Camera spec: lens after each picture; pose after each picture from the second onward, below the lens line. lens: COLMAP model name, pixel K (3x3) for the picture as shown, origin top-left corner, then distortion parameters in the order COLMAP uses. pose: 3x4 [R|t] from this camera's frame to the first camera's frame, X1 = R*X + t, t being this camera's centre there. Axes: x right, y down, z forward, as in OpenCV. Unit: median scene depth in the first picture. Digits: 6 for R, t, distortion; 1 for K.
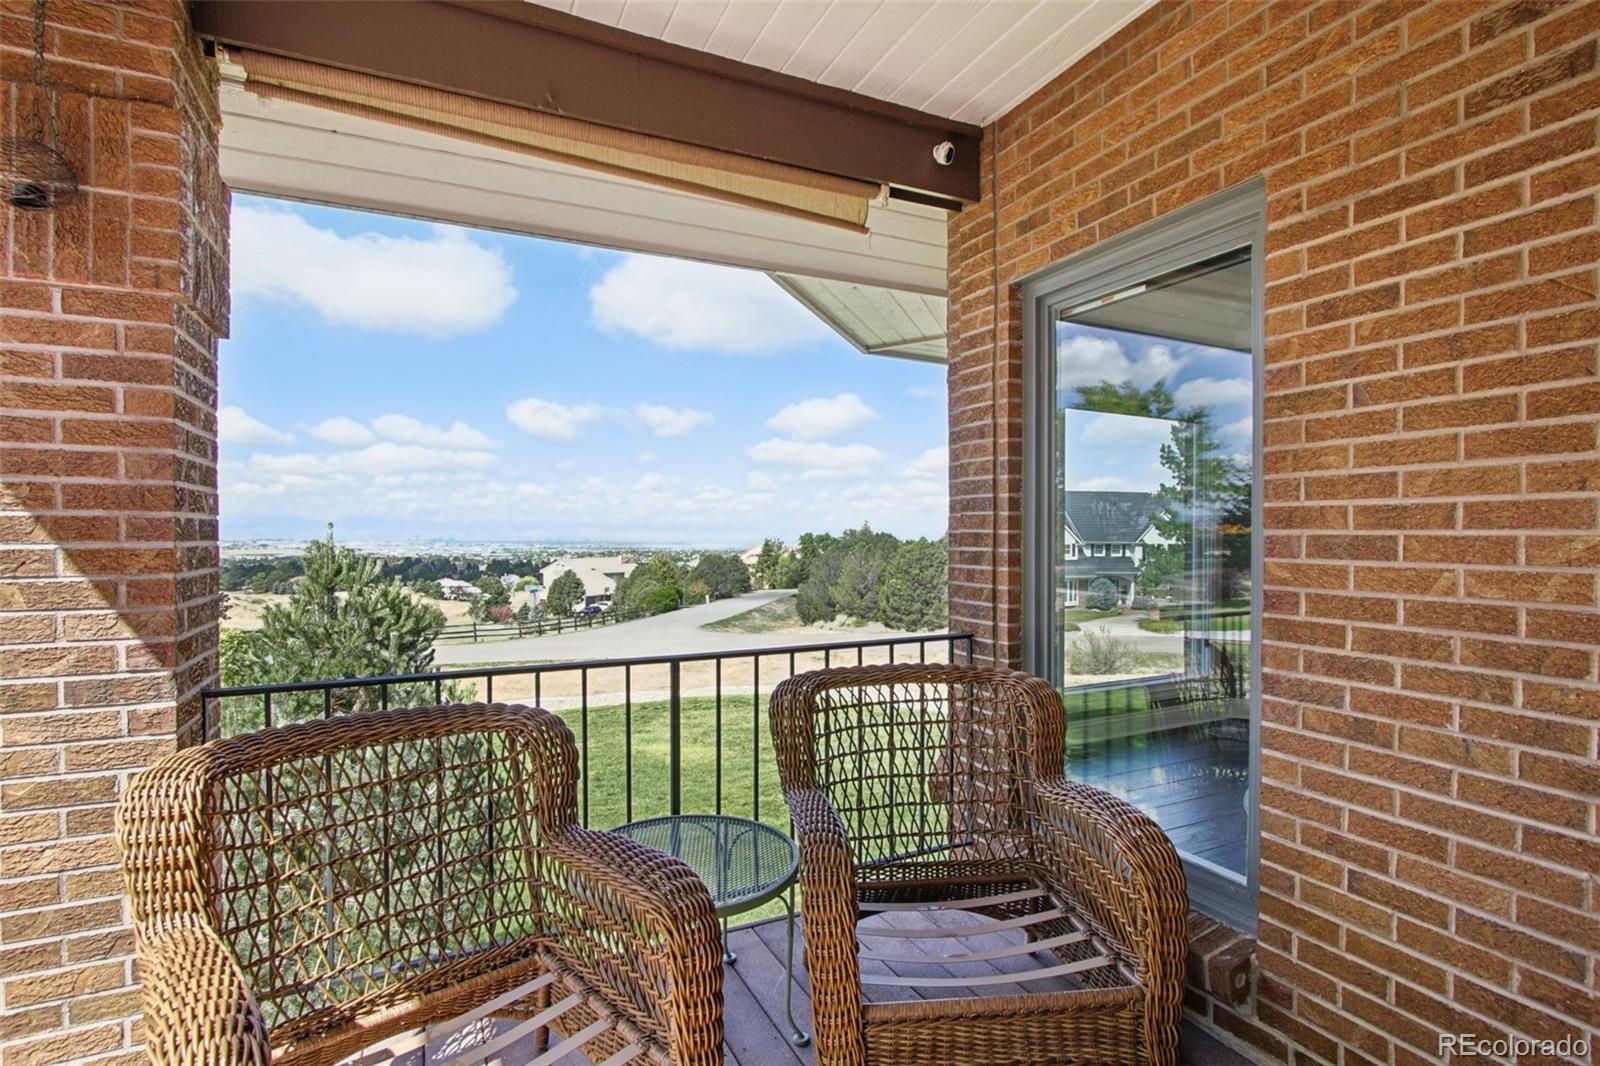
lens RADIAL K [[767.6, 0, 797.8], [0, 767.6, 542.8], [0, 0, 1]] dist [0.000763, 0.000277]
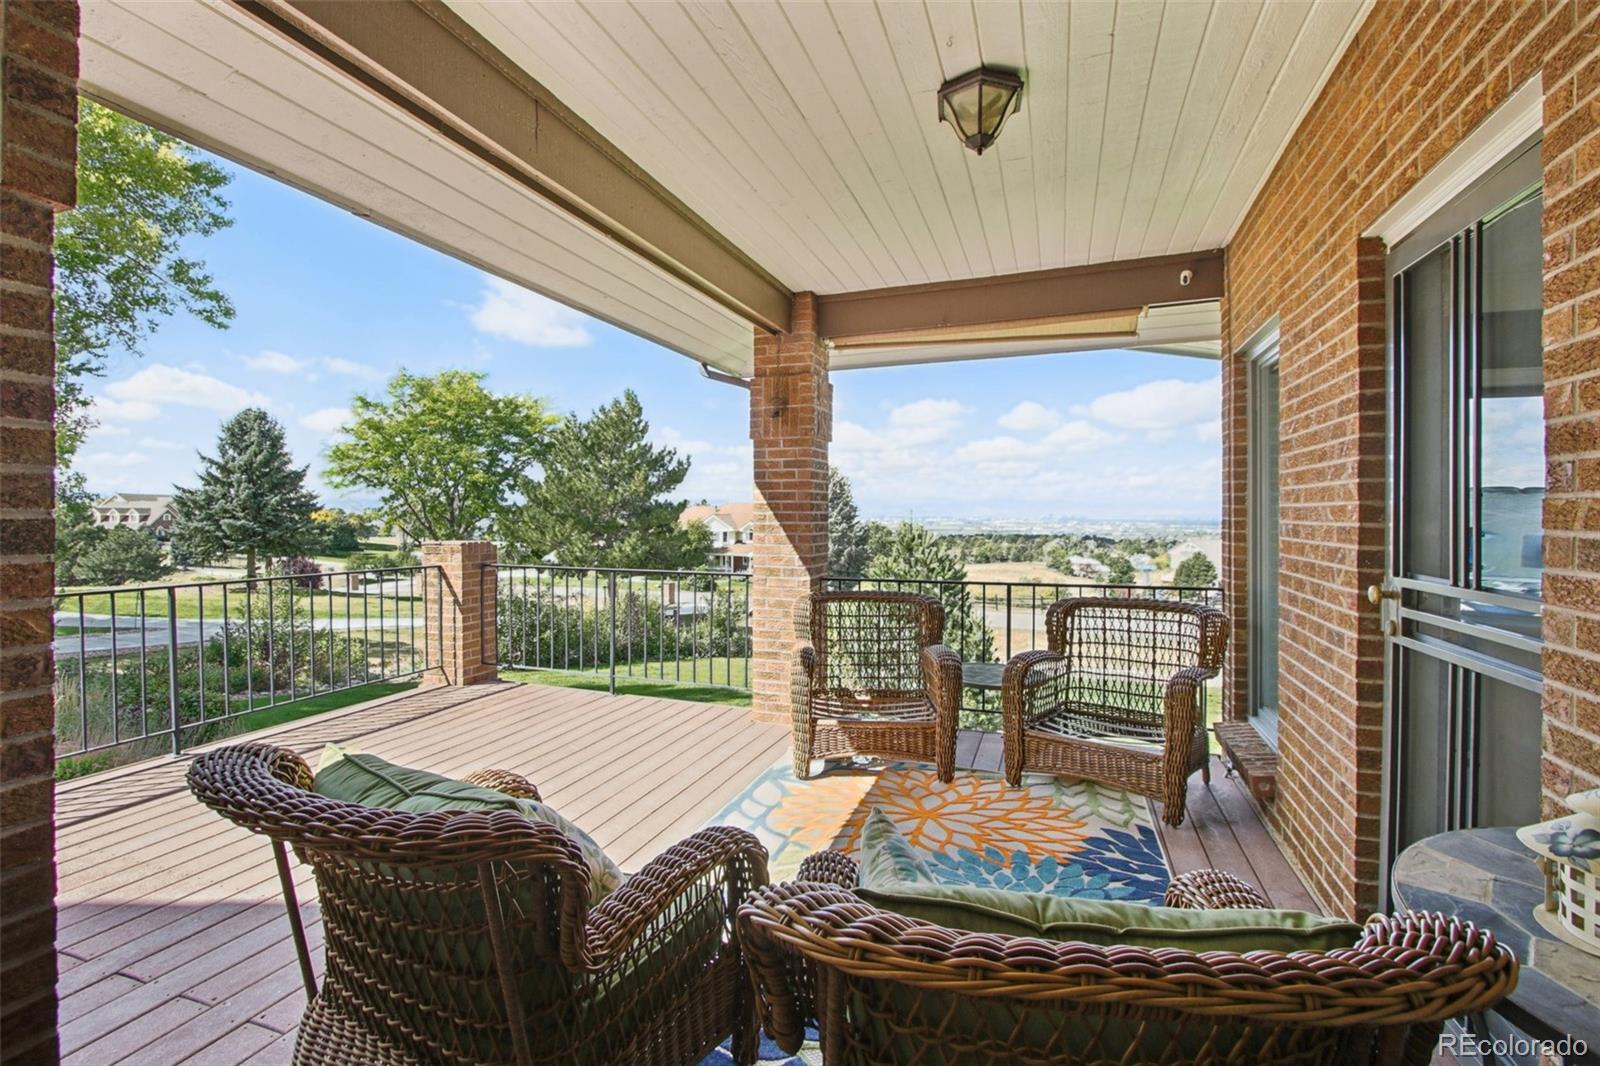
lens RADIAL K [[745.9, 0, 791.7], [0, 745.9, 525.5], [0, 0, 1]] dist [-0.017301, 0.000082]
pose [[0.704869, 0.010499, -0.709259, 0.988046], [-0.007589, 0.999945, 0.007259, -0.006718], [0.709297, 0.000266, 0.704910, -0.897032]]
